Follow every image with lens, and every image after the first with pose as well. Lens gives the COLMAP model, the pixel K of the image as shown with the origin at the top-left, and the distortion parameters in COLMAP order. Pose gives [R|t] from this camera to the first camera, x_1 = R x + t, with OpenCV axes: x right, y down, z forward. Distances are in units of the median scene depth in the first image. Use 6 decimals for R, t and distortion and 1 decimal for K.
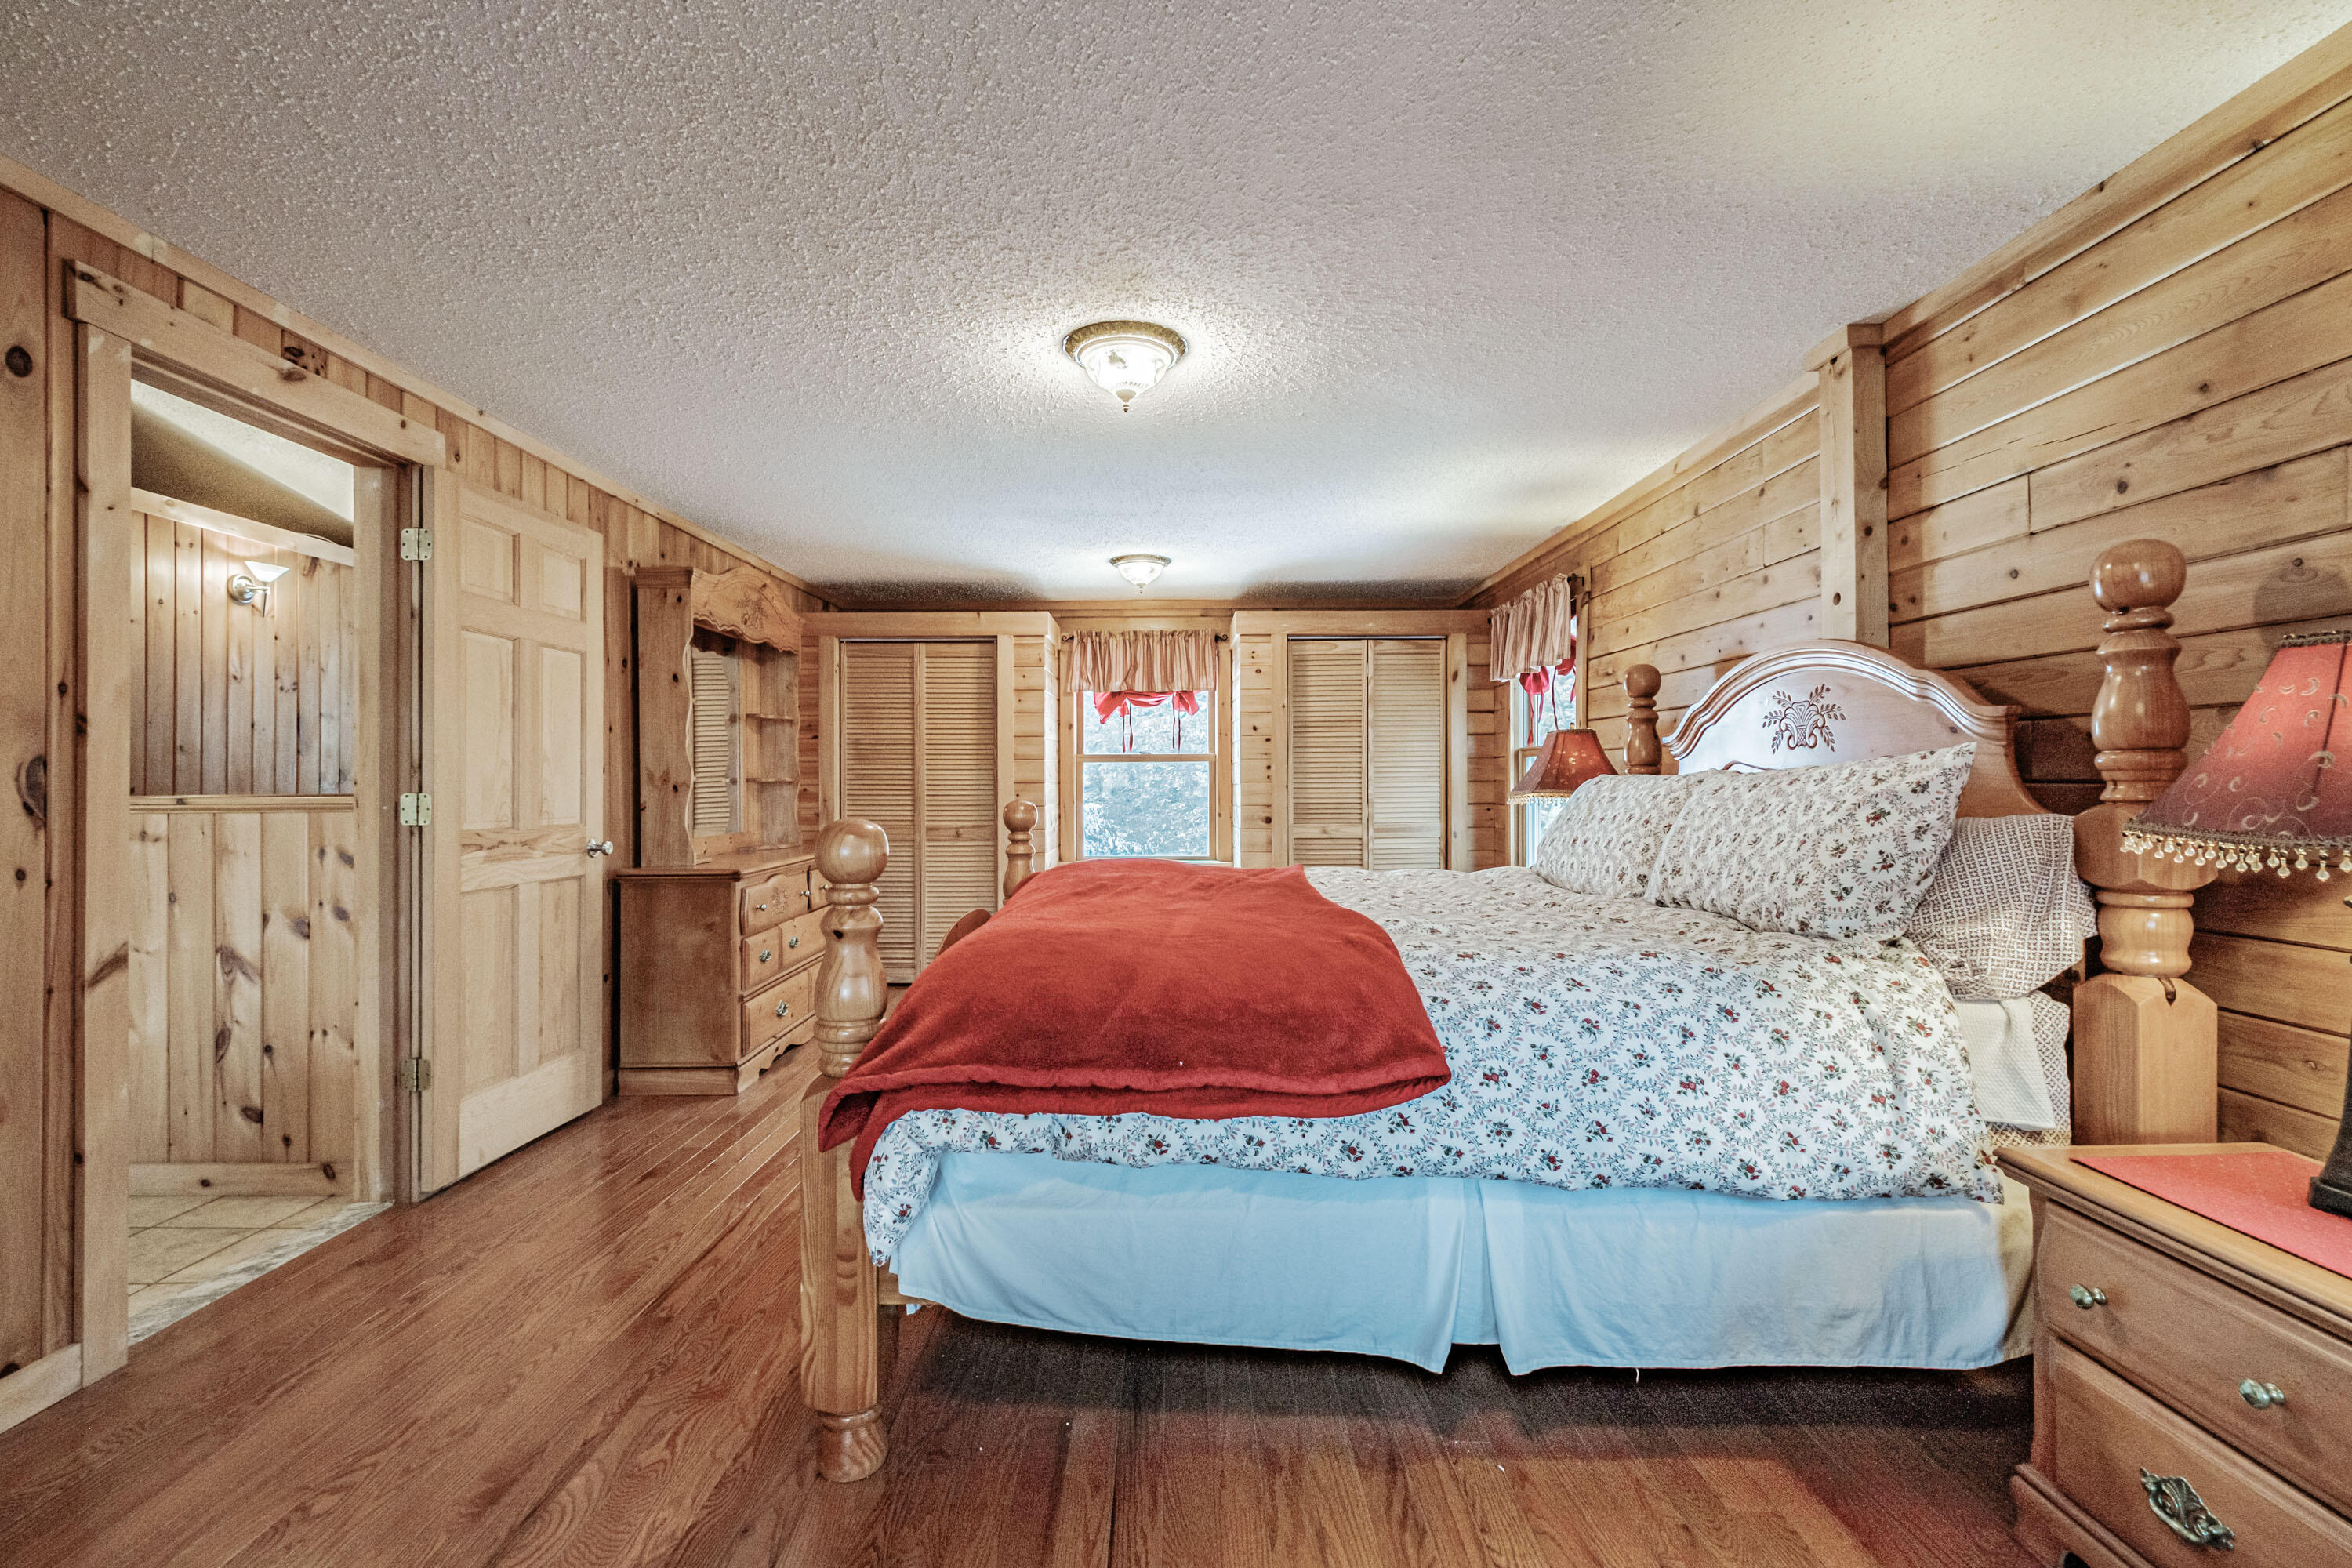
lens RADIAL K [[1010.5, 0, 1212.9], [0, 1010.5, 773.5], [0, 0, 1]] dist [-0.000035, -0.000619]
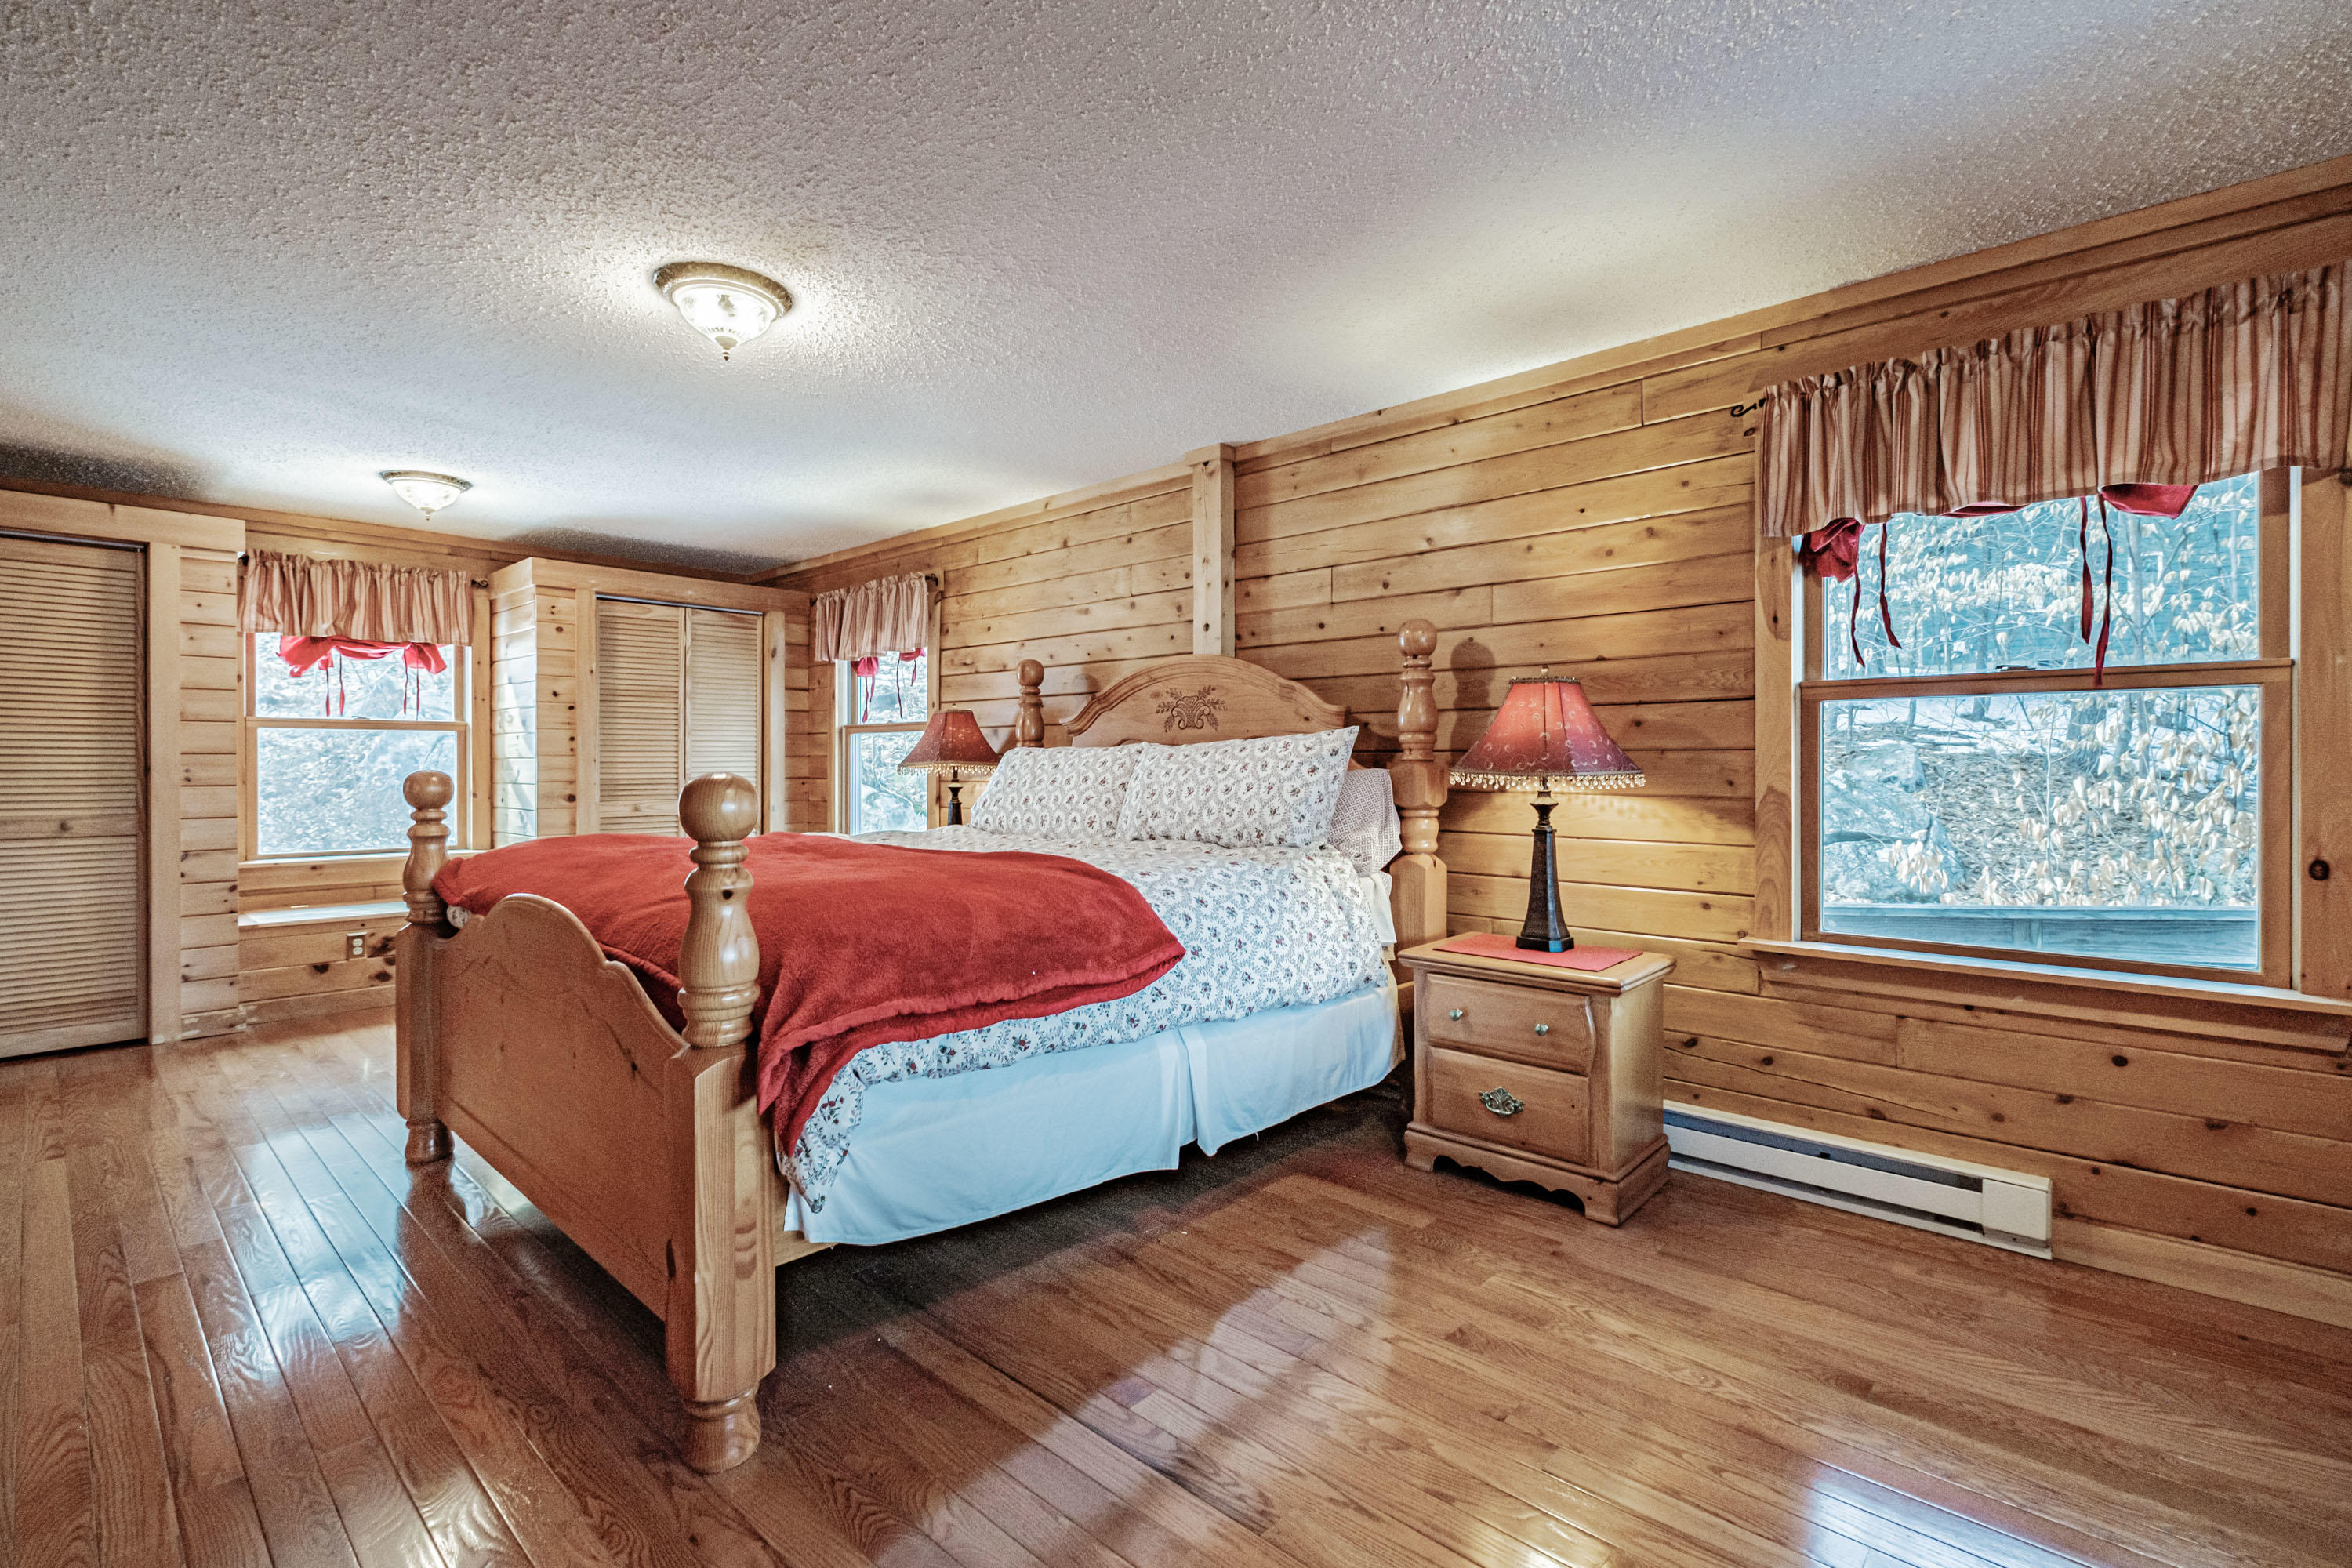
lens RADIAL K [[1017.5, 0, 1130.7], [0, 1017.5, 764.9], [0, 0, 1]] dist [0.000548, 0.000011]
pose [[0.703330, 0.001898, 0.710861, -0.661192], [-0.007040, 0.999966, 0.004295, 0.026899], [-0.710829, -0.008025, 0.703319, 0.054697]]
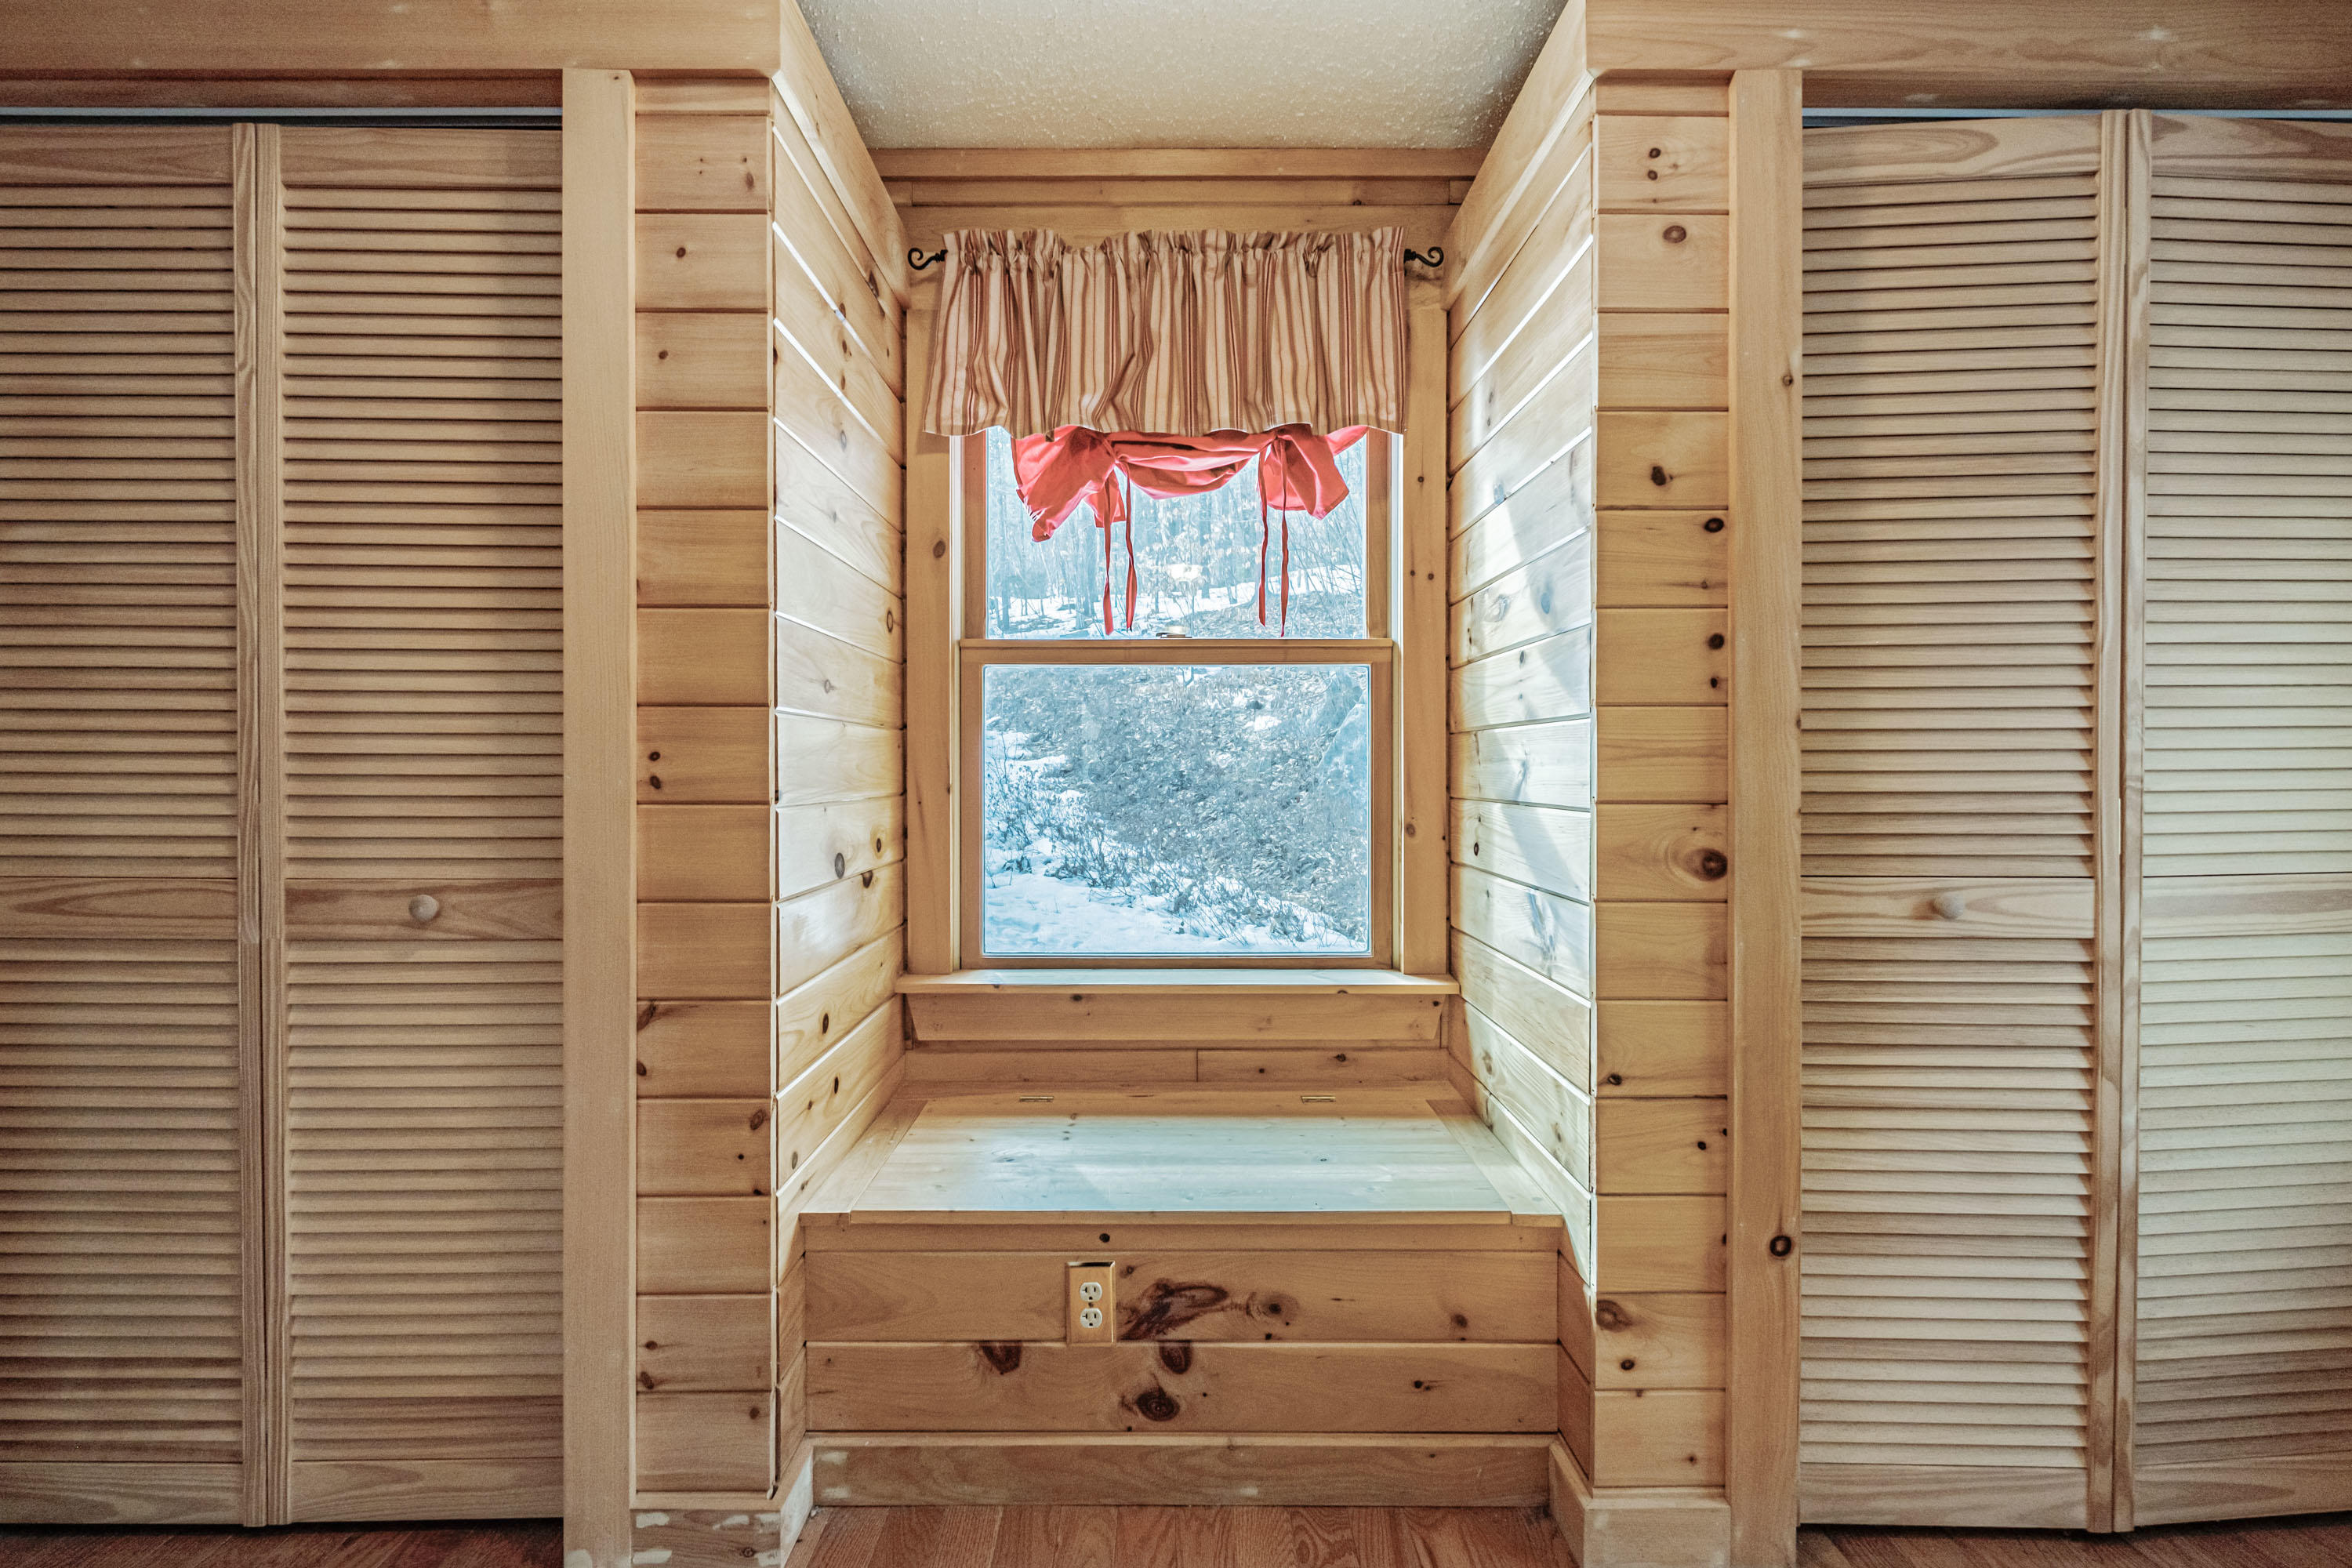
lens RADIAL K [[1010.5, 0, 1212.9], [0, 1010.5, 773.5], [0, 0, 1]] dist [-0.000035, -0.000619]
pose [[0.999960, 0.003631, 0.008173, -0.180894], [-0.003726, 0.999926, 0.011583, 0.063104], [-0.008131, -0.011613, 0.999900, 2.142515]]
